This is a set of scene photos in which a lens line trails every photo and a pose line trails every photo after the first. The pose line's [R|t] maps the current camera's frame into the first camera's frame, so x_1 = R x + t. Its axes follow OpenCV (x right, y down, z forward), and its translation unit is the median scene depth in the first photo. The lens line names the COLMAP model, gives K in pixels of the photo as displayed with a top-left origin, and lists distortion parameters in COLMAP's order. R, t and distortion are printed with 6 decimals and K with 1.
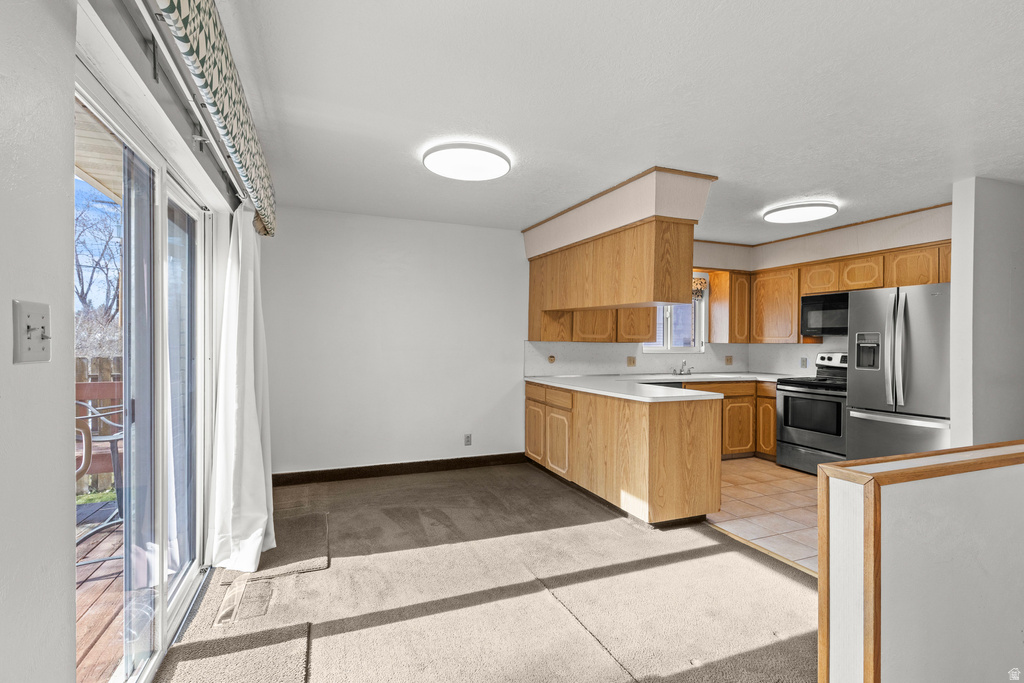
lens RADIAL K [[451.8, 0, 507.2], [0, 451.8, 344.1], [0, 0, 1]] dist [0.003631, -0.001374]
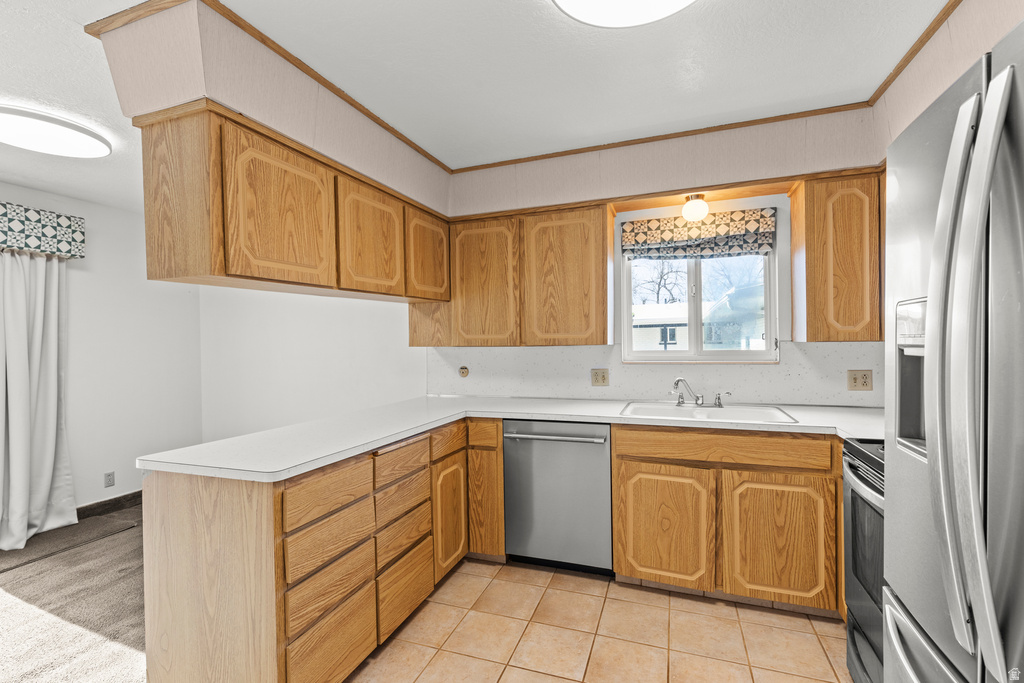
lens RADIAL K [[451.8, 0, 506.4], [0, 451.8, 344.1], [0, 0, 1]] dist [0.003631, -0.001374]
pose [[0.769639, -0.018183, -0.638221, 0.615866], [0.020074, 0.999789, -0.004276, -0.004479], [0.638164, -0.009520, 0.769842, 0.533045]]
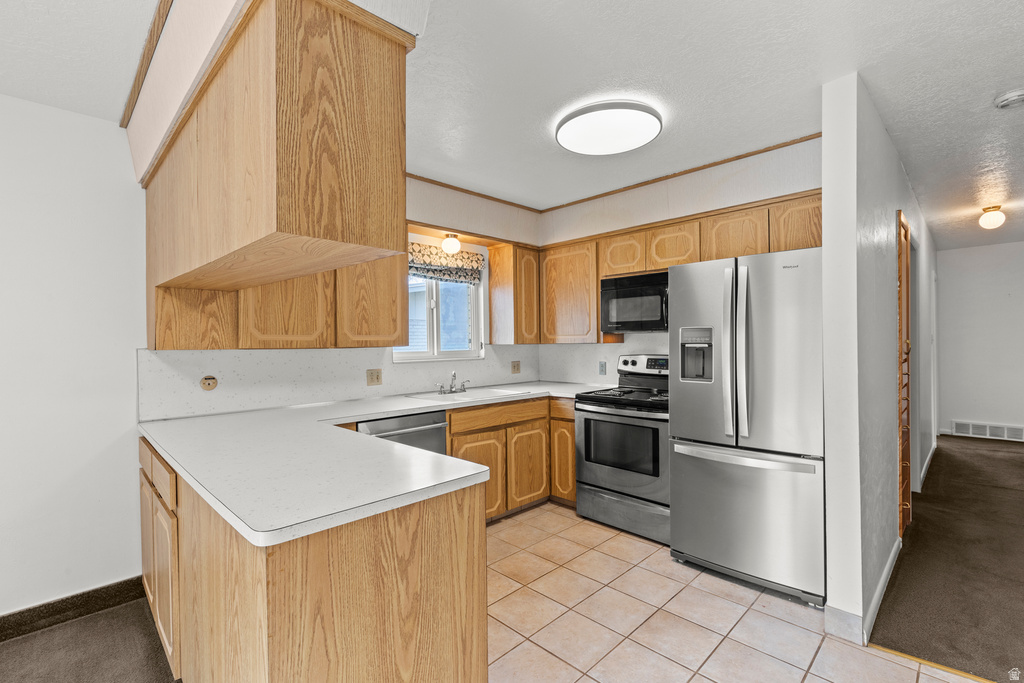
lens RADIAL K [[451.8, 0, 505.2], [0, 451.8, 344.6], [0, 0, 1]] dist [0.003631, -0.001374]
pose [[0.914805, -0.021703, 0.403313, 0.211555], [0.021083, 0.999760, 0.005978, -0.006913], [-0.403346, 0.003034, 0.915043, 0.394233]]
